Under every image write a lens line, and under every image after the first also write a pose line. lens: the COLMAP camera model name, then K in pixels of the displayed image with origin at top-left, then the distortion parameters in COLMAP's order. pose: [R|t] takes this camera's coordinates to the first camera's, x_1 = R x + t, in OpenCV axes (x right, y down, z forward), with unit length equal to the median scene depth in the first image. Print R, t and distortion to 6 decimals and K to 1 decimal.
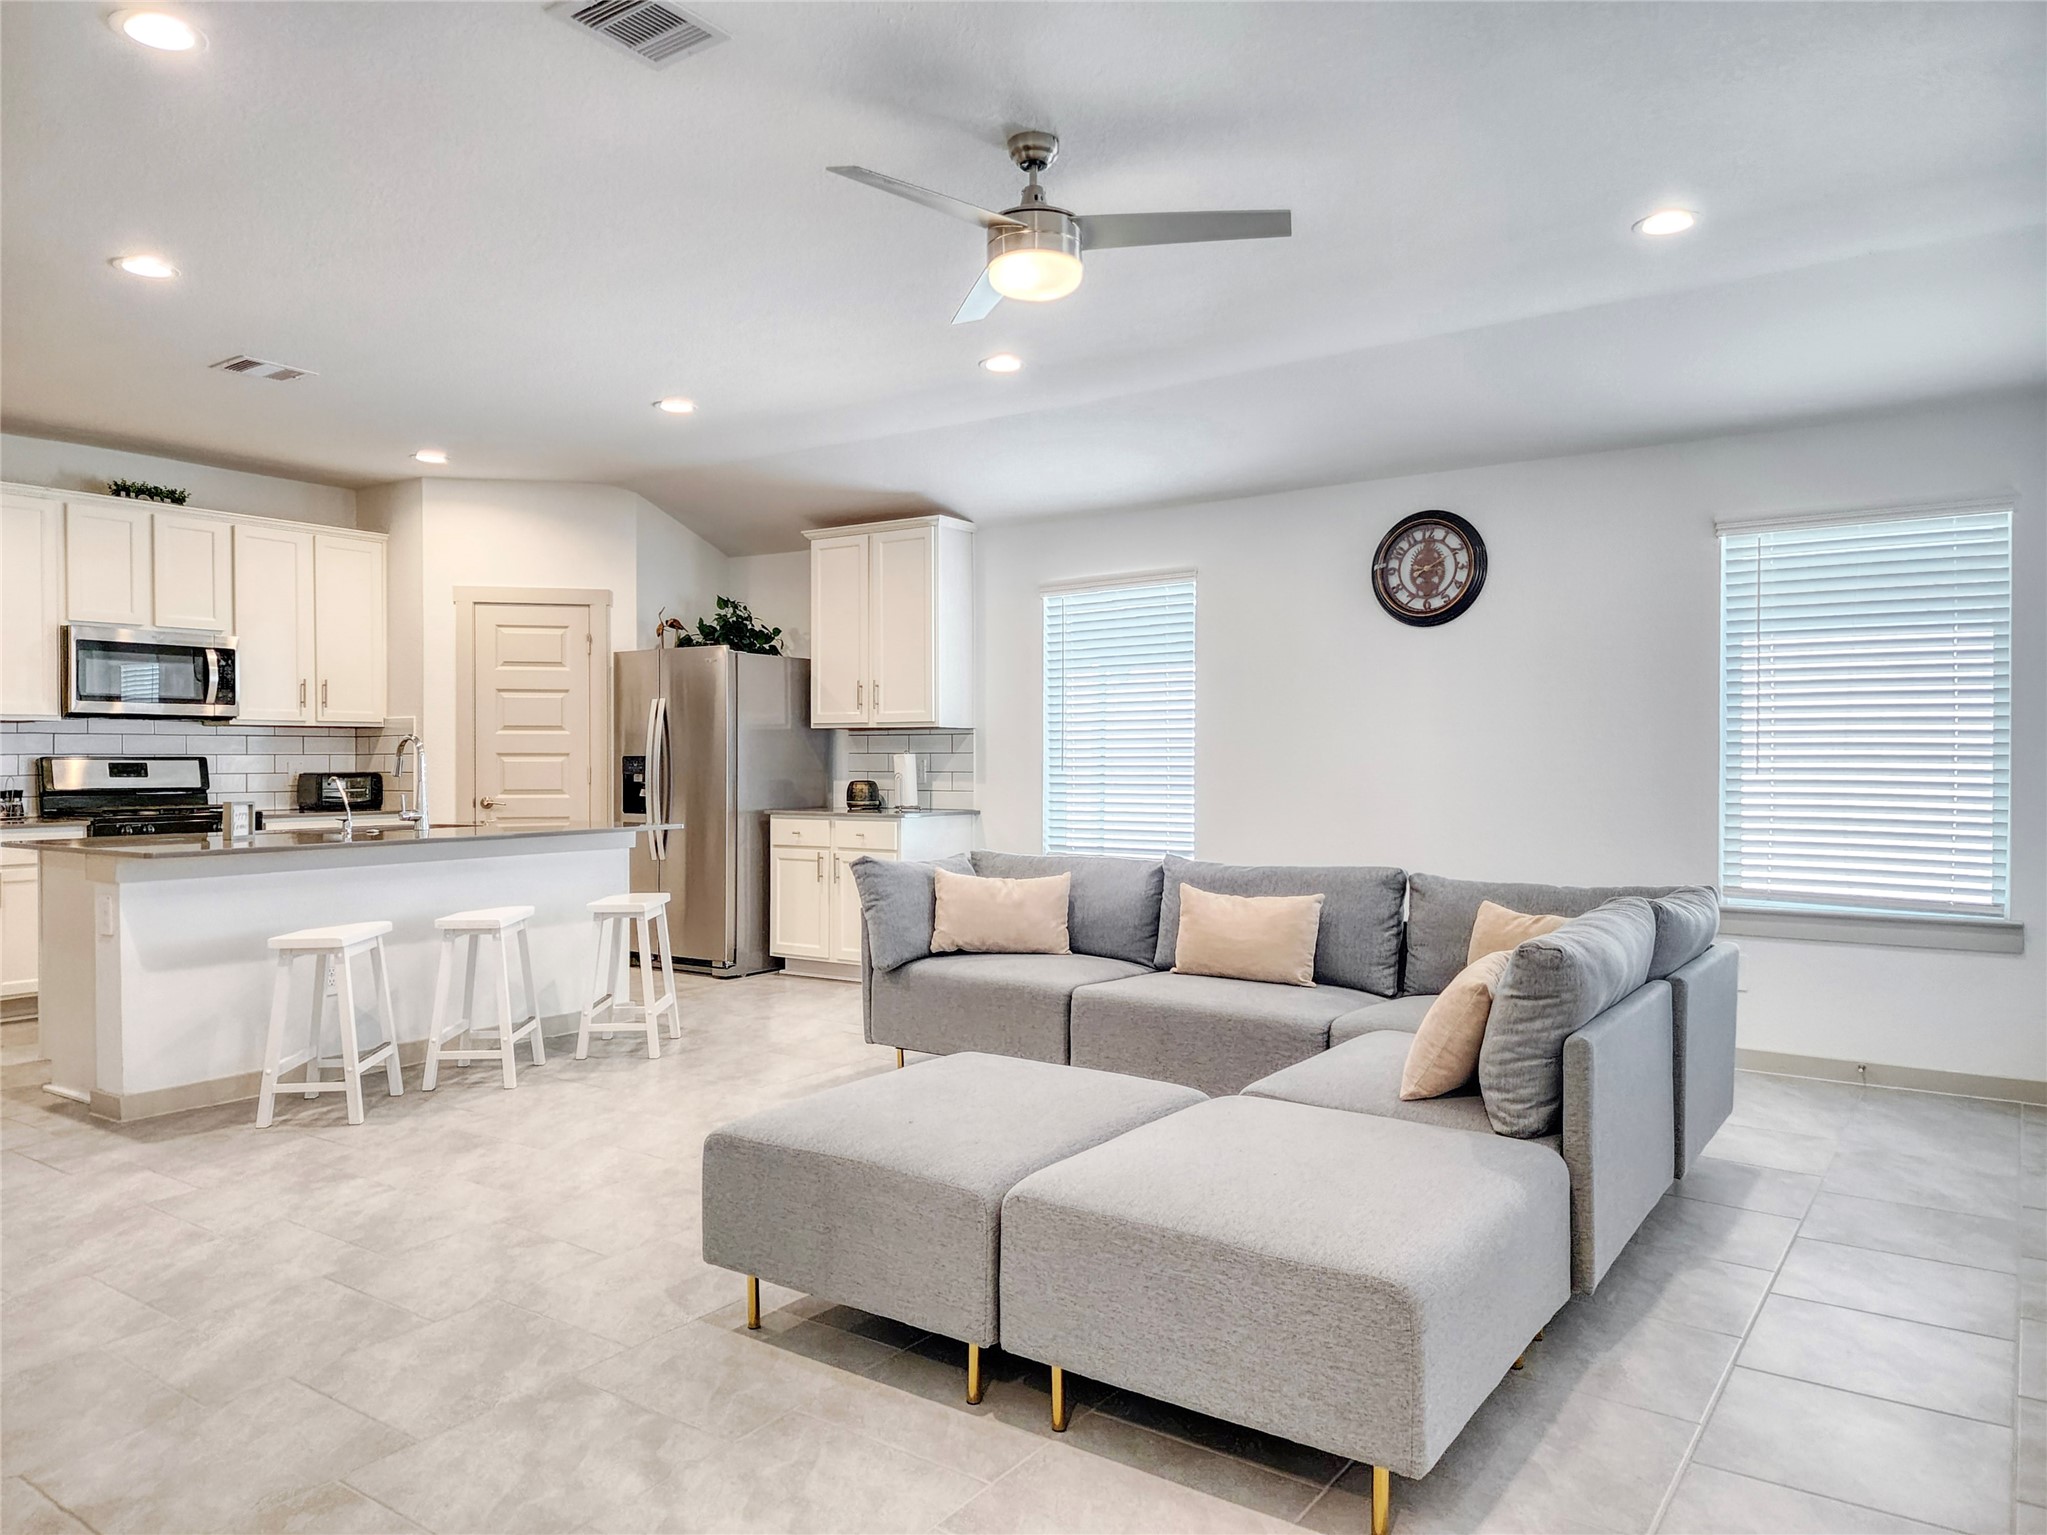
lens RADIAL K [[1390.0, 0, 1032.8], [0, 1390.0, 761.0], [0, 0, 1]] dist [0.051445, -0.026613]
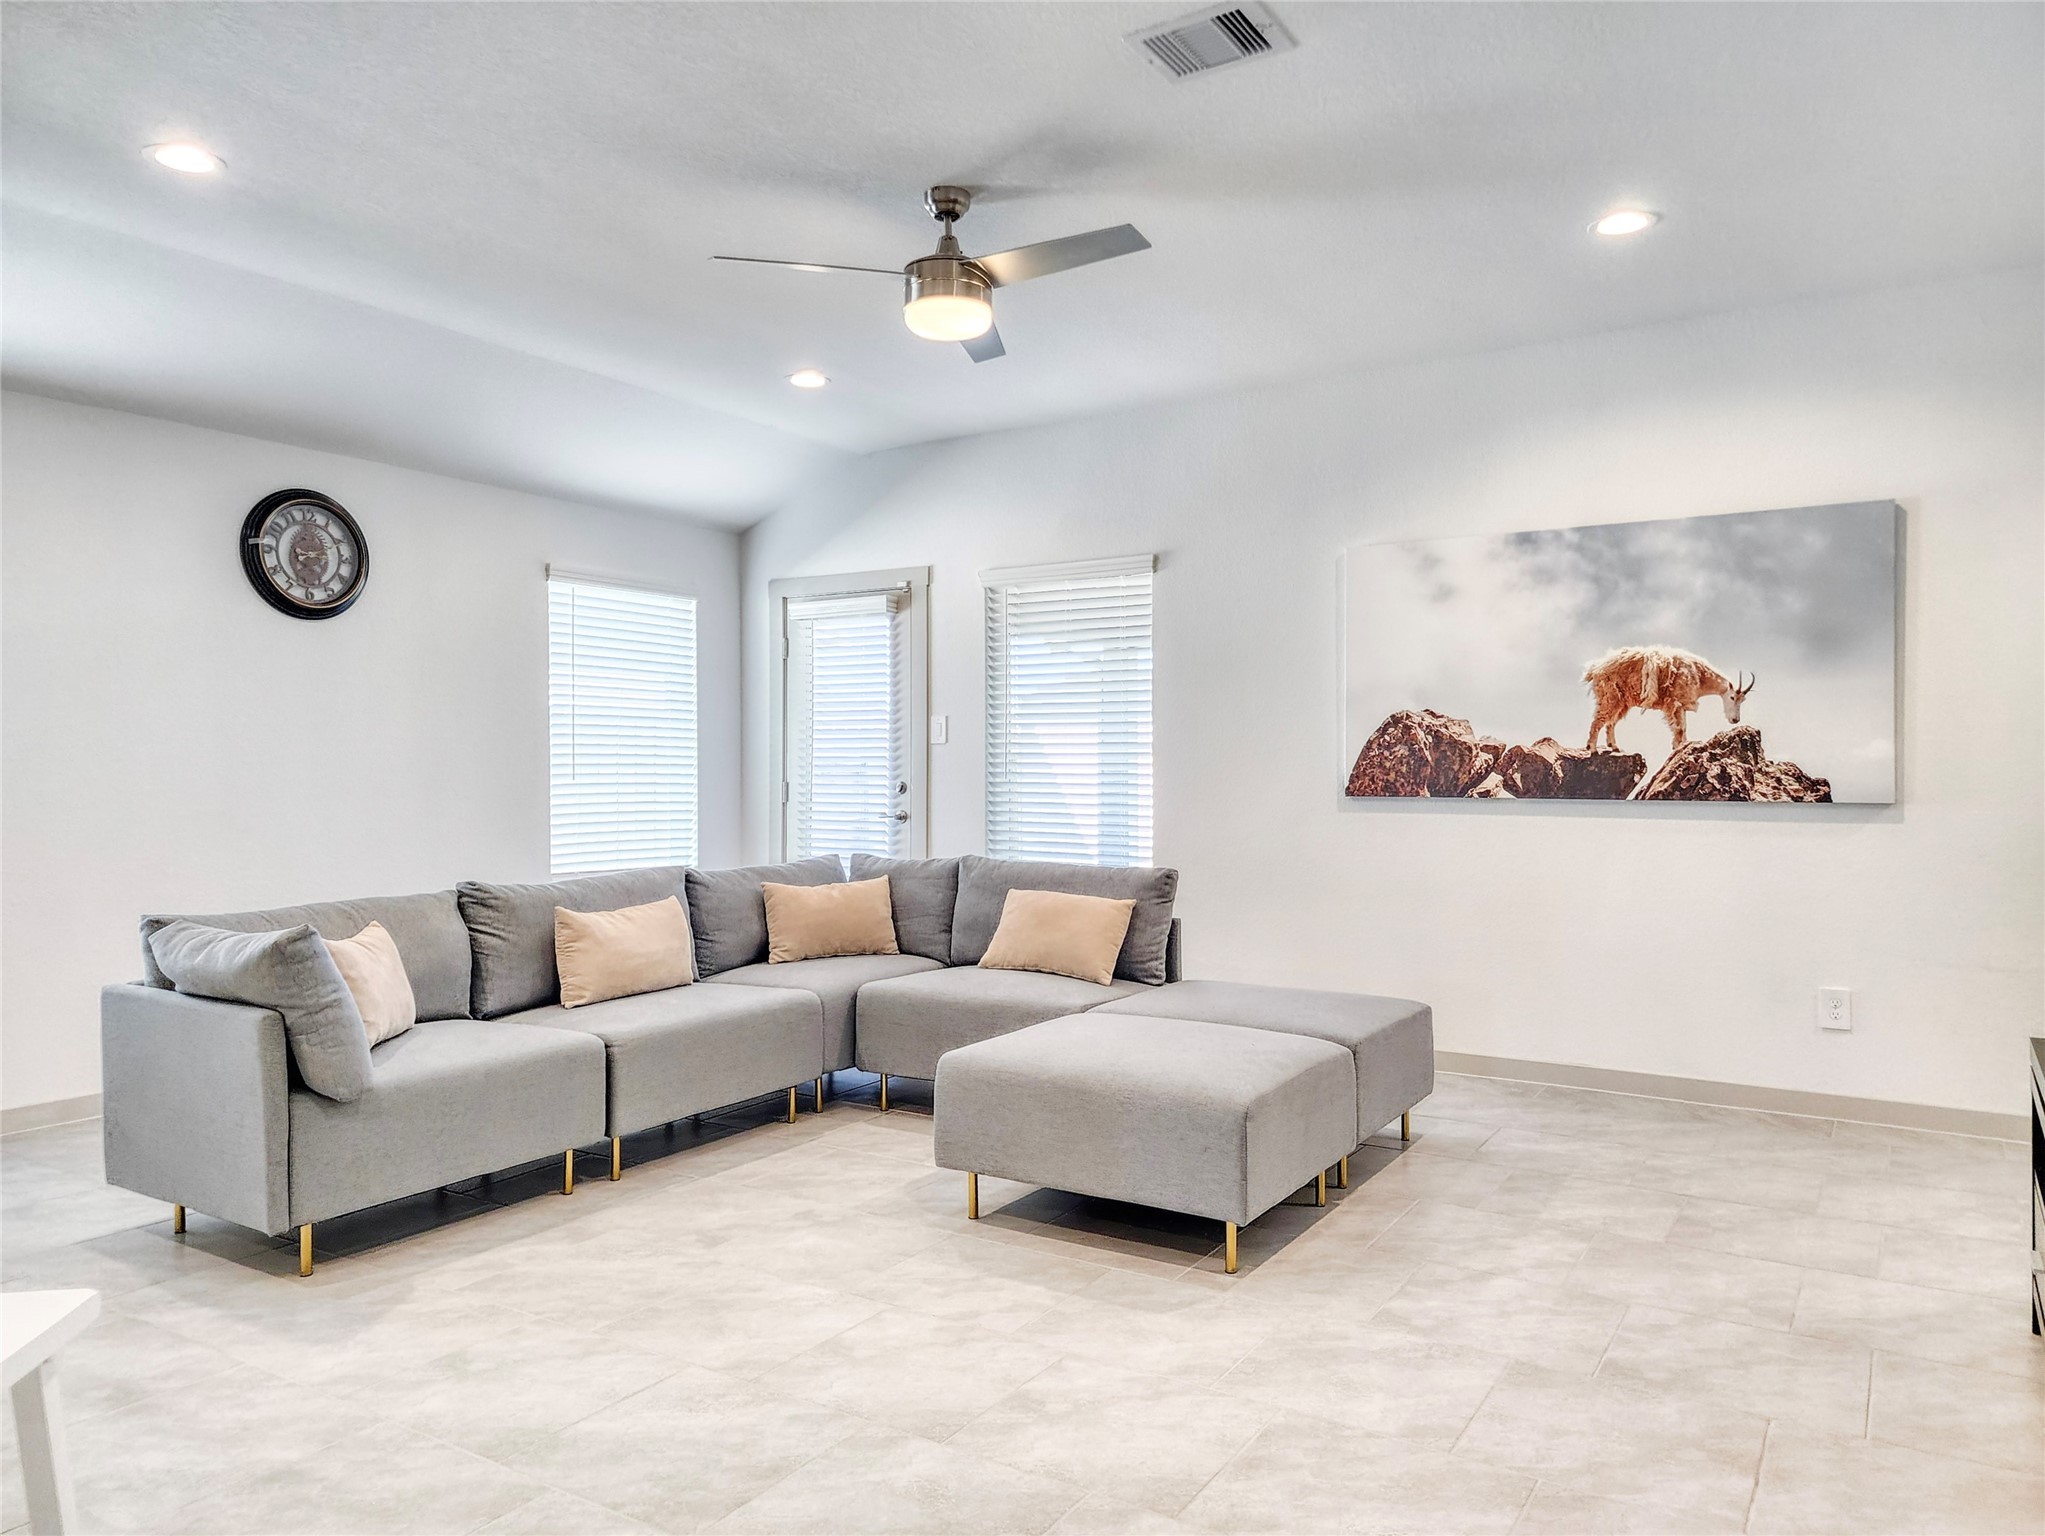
lens RADIAL K [[1388.7, 0, 1010.6], [0, 1388.7, 762.3], [0, 0, 1]] dist [0.051445, -0.026613]
pose [[-0.049534, 0.003054, 0.998768, -0.553697], [0.004014, 0.999988, -0.002858, -0.000677], [-0.998764, 0.003868, -0.049546, 0.519884]]
